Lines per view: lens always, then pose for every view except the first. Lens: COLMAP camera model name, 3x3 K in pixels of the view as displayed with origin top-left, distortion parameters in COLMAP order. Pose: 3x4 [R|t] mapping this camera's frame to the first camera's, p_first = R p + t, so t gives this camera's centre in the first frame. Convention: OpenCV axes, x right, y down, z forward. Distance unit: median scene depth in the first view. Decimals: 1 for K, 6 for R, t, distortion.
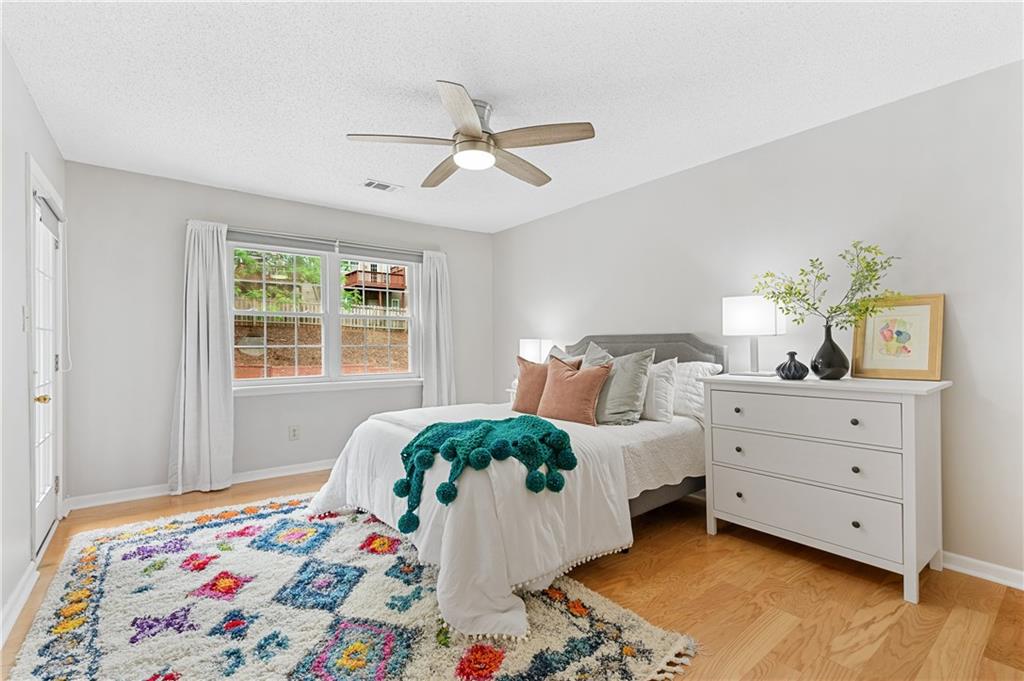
lens RADIAL K [[464.8, 0, 512.9], [0, 464.8, 342.7], [0, 0, 1]] dist [-0.000015, -0.000004]
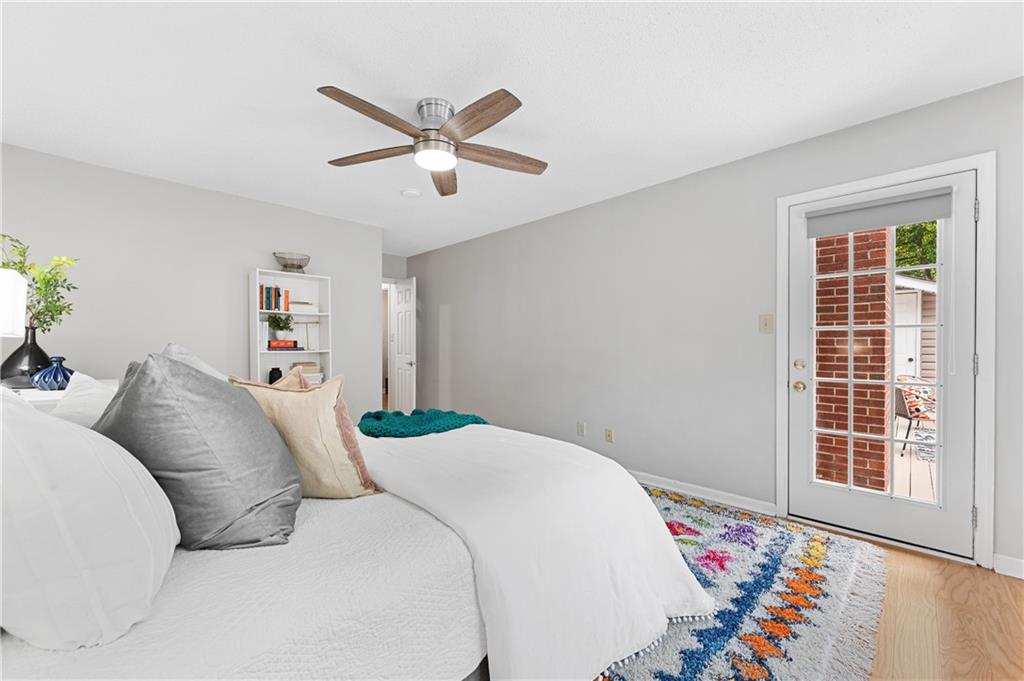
lens RADIAL K [[399.3, 0, 510.5], [0, 399.3, 344.8], [0, 0, 1]] dist [0.001209, 0.000127]
pose [[-0.993297, 0.006883, -0.115387, -0.116398], [0.006684, 0.999975, 0.002111, 0.000128], [0.115399, 0.001326, -0.993318, 1.682111]]
